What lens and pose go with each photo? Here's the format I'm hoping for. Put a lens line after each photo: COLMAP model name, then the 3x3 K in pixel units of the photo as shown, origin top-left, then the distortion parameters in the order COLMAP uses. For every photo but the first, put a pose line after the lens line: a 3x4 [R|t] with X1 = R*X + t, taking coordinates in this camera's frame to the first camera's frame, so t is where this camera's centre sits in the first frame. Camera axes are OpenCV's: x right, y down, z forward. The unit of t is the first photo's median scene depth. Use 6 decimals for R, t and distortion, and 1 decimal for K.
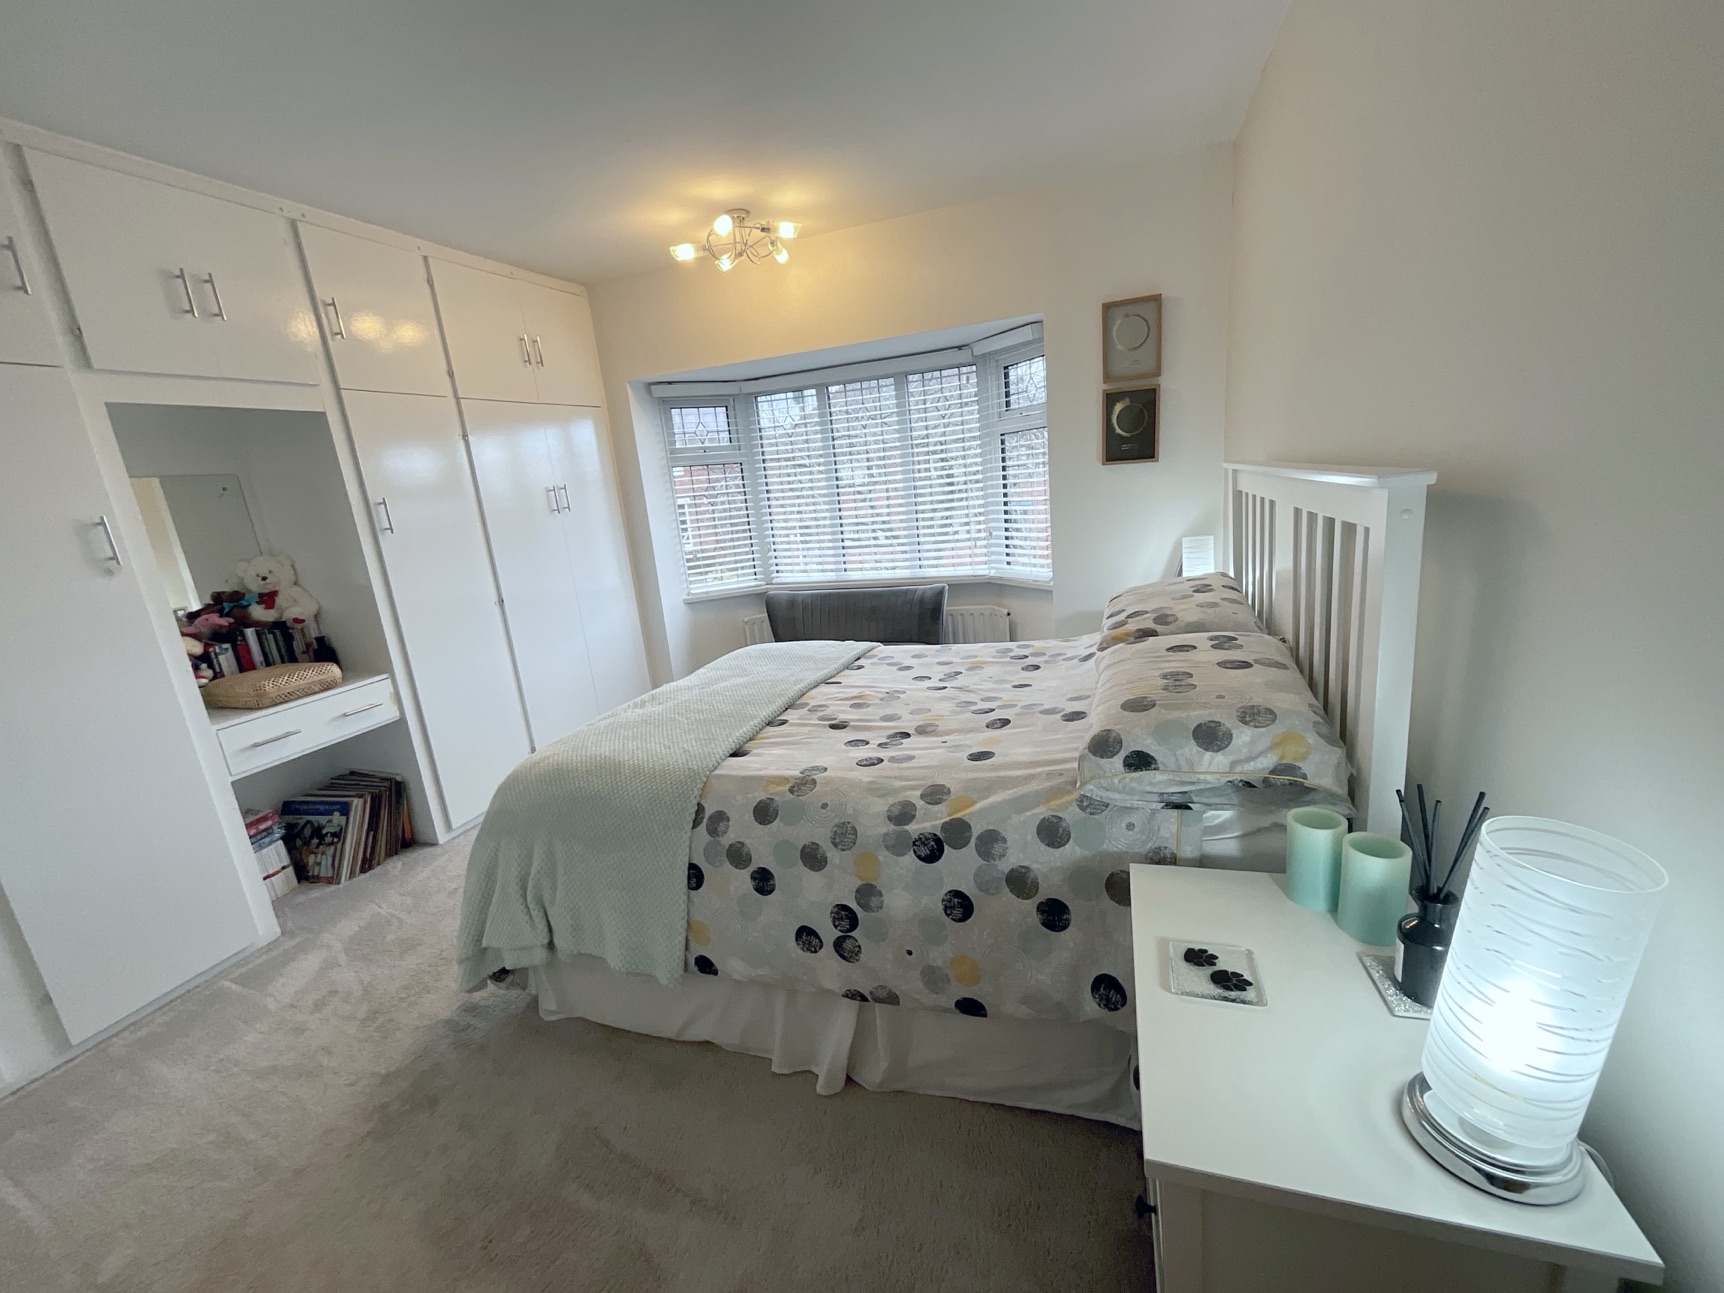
lens RADIAL K [[699.6, 0, 855.7], [0, 699.6, 639.8], [0, 0, 1]] dist [-0.002281, 0.000836]
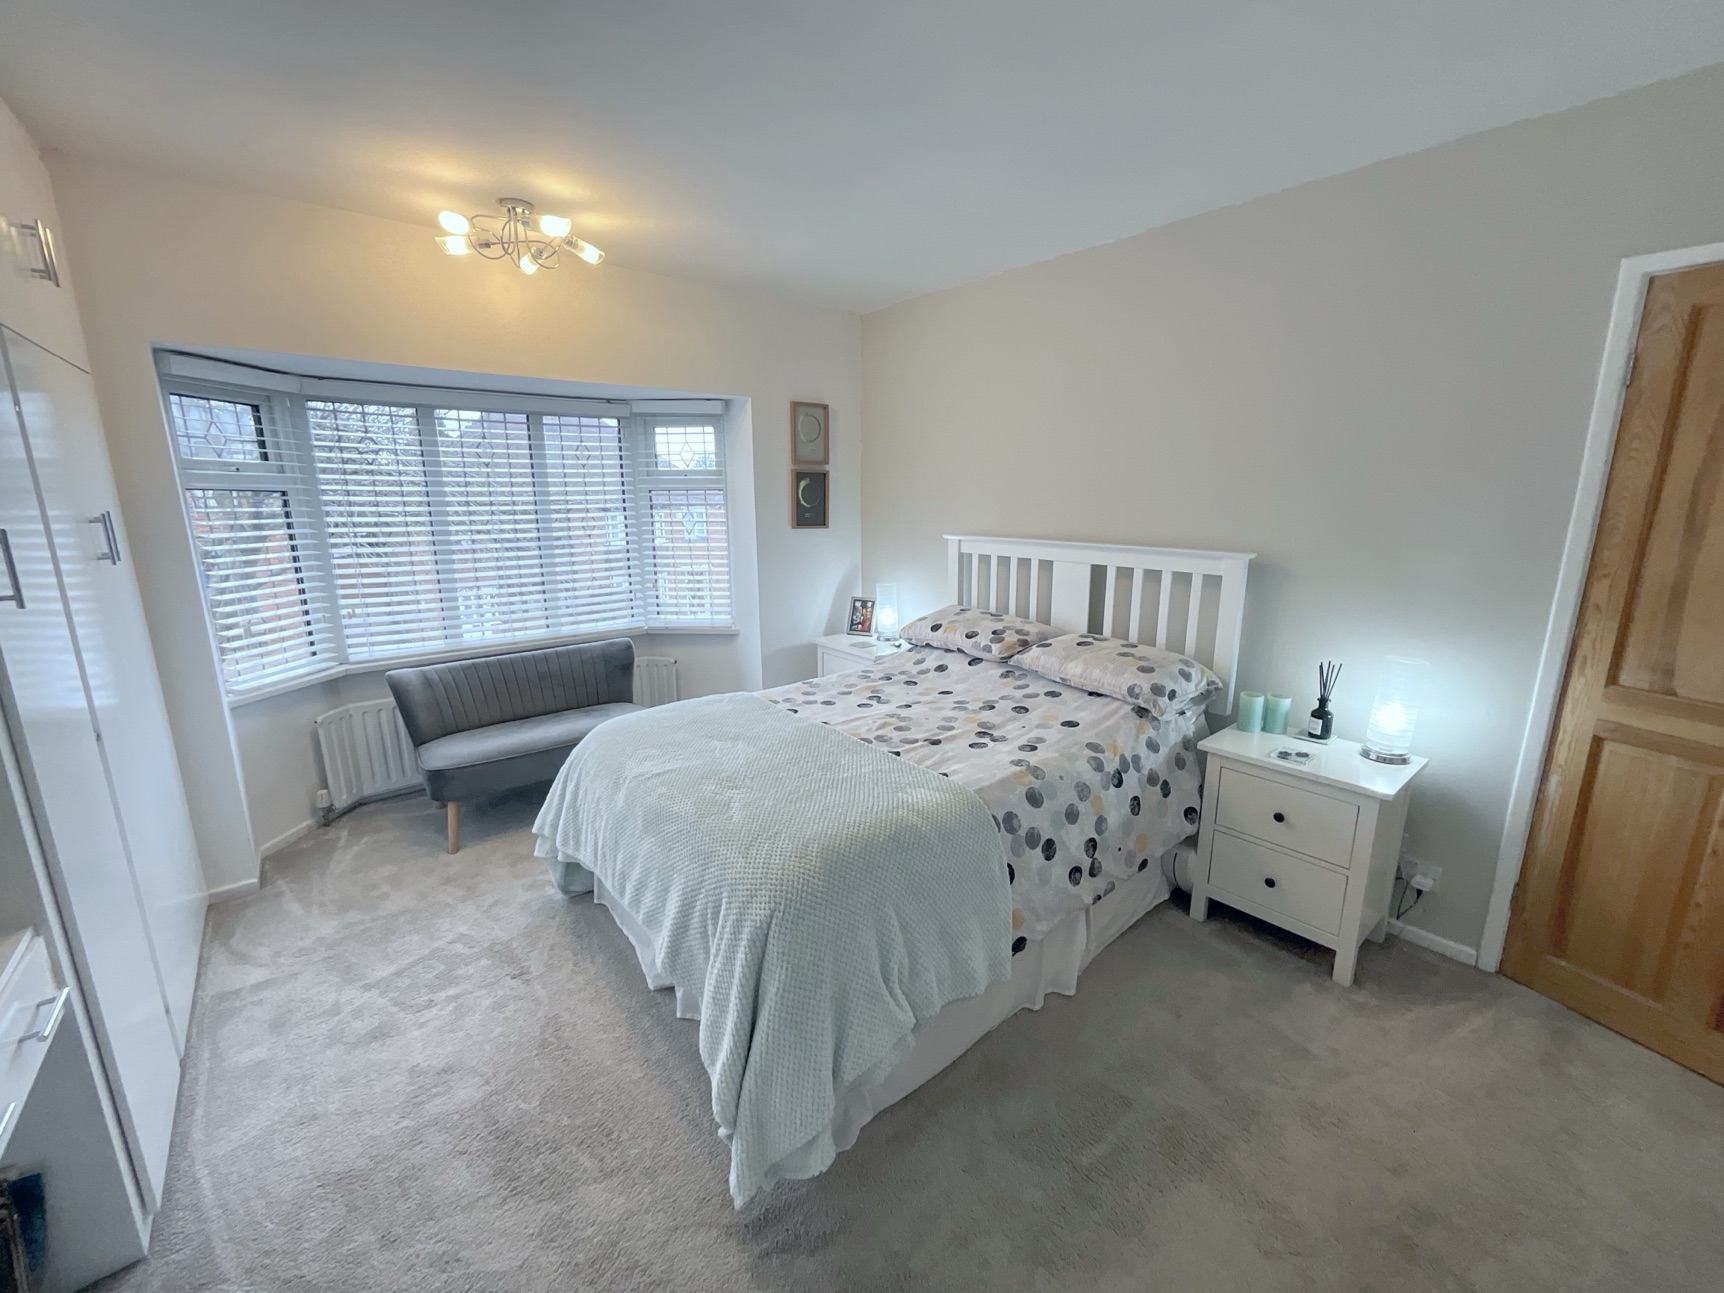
lens RADIAL K [[699.6, 0, 856.7], [0, 699.6, 649.1], [0, 0, 1]] dist [-0.002281, 0.000836]
pose [[0.519912, -0.098584, 0.848512, -0.909916], [0.149267, 0.988520, 0.023390, -0.068935], [-0.841077, 0.114494, 0.528659, 0.378284]]
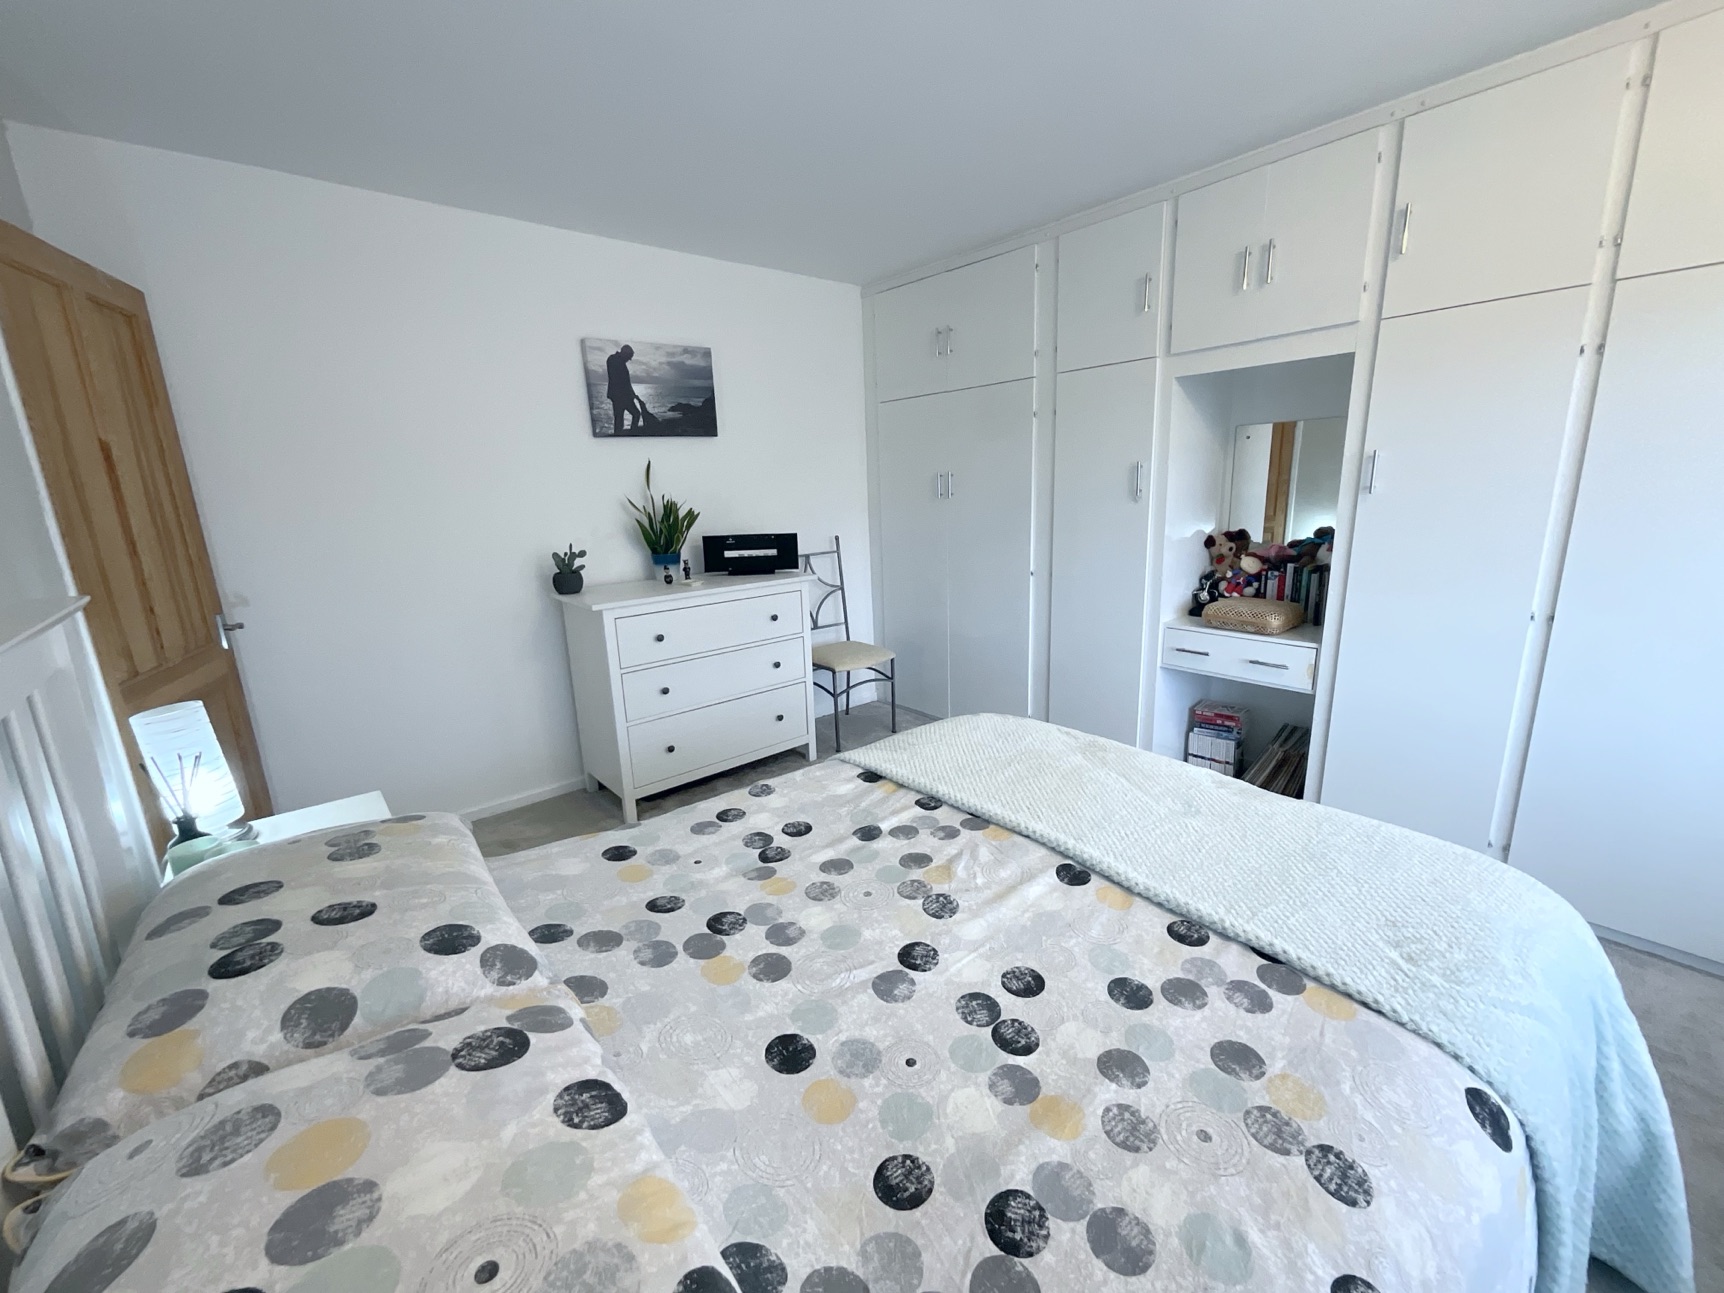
lens RADIAL K [[699.6, 0, 869.6], [0, 699.6, 639.6], [0, 0, 1]] dist [-0.002281, 0.000836]
pose [[-0.485717, 0.301722, -0.820392, 0.442414], [-0.119919, 0.906664, 0.404450, -0.310789], [0.865851, 0.294829, -0.404200, 1.036296]]
